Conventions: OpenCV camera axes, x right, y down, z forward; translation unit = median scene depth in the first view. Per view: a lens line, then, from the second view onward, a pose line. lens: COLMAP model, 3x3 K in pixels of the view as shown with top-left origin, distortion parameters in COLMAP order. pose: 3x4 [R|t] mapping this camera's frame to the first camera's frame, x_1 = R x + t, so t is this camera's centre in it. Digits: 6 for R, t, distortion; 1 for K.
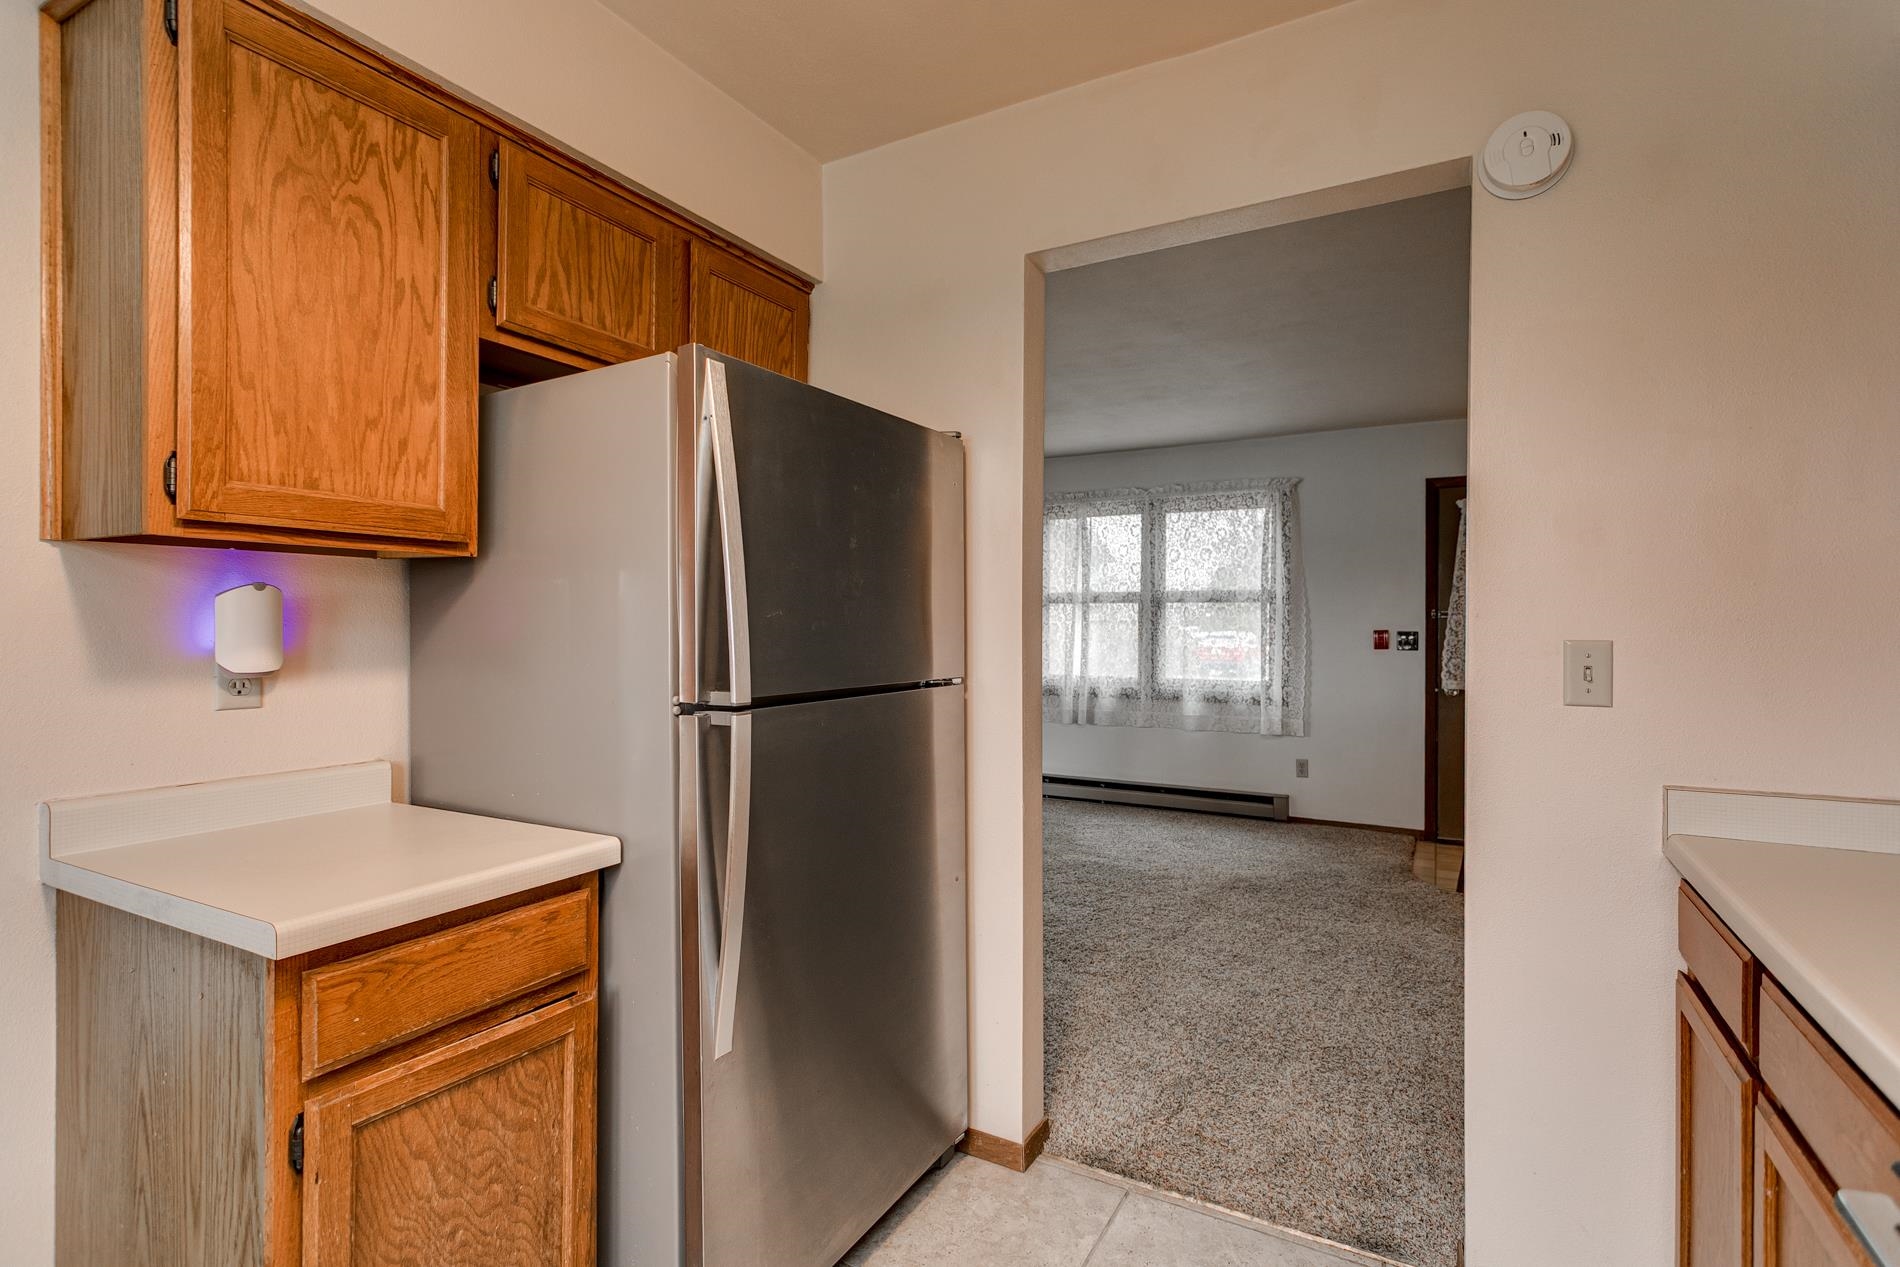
lens RADIAL K [[887.6, 0, 966.4], [0, 887.6, 631.4], [0, 0, 1]] dist [0.006426, -0.001914]
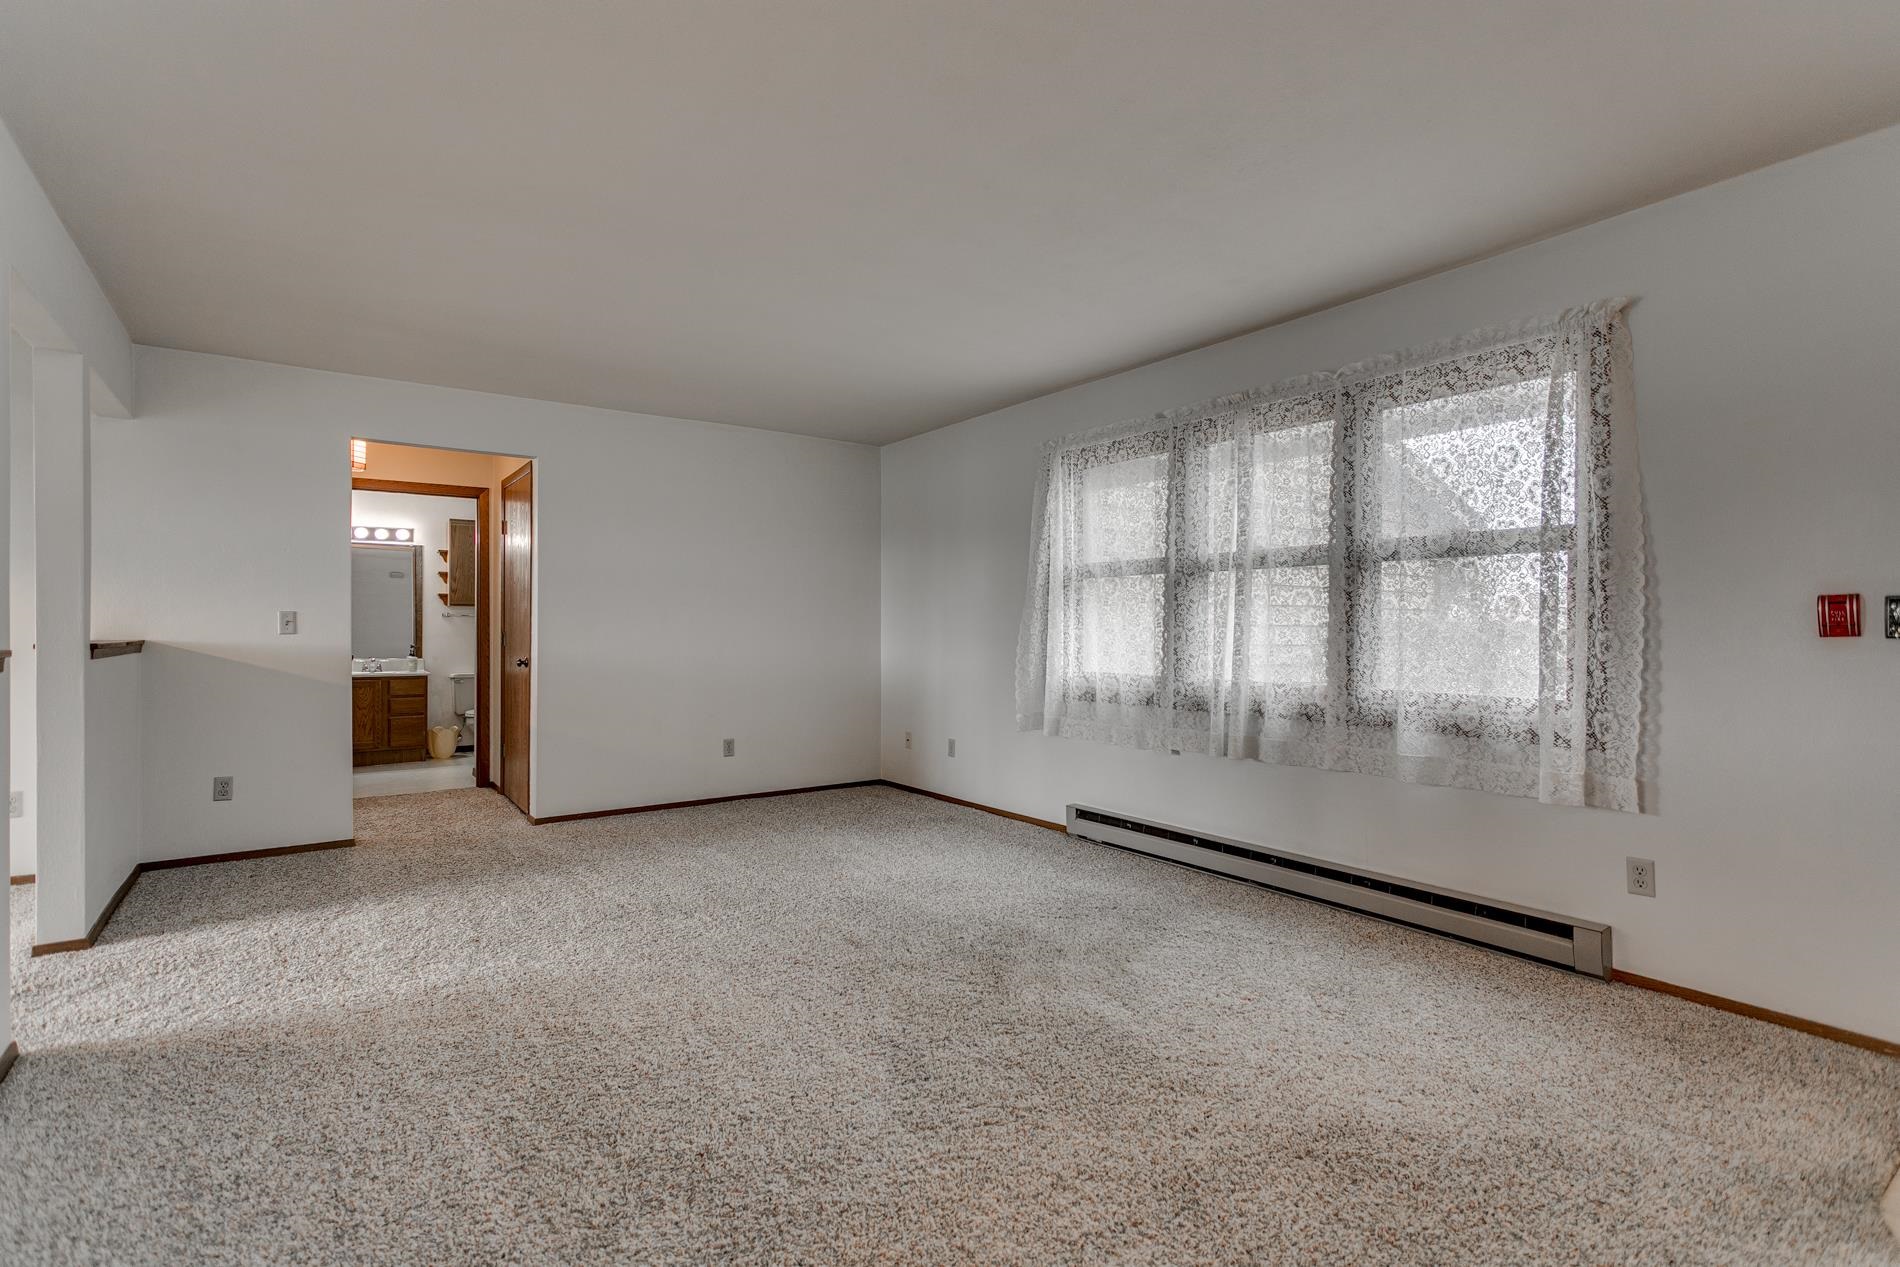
lens RADIAL K [[887.6, 0, 958.8], [0, 887.6, 634.2], [0, 0, 1]] dist [0.006426, -0.001914]
pose [[0.902423, 0.000178, -0.430852, 0.234880], [-0.002112, 0.999990, -0.004012, 0.019516], [0.430847, 0.004530, 0.902414, 0.361583]]
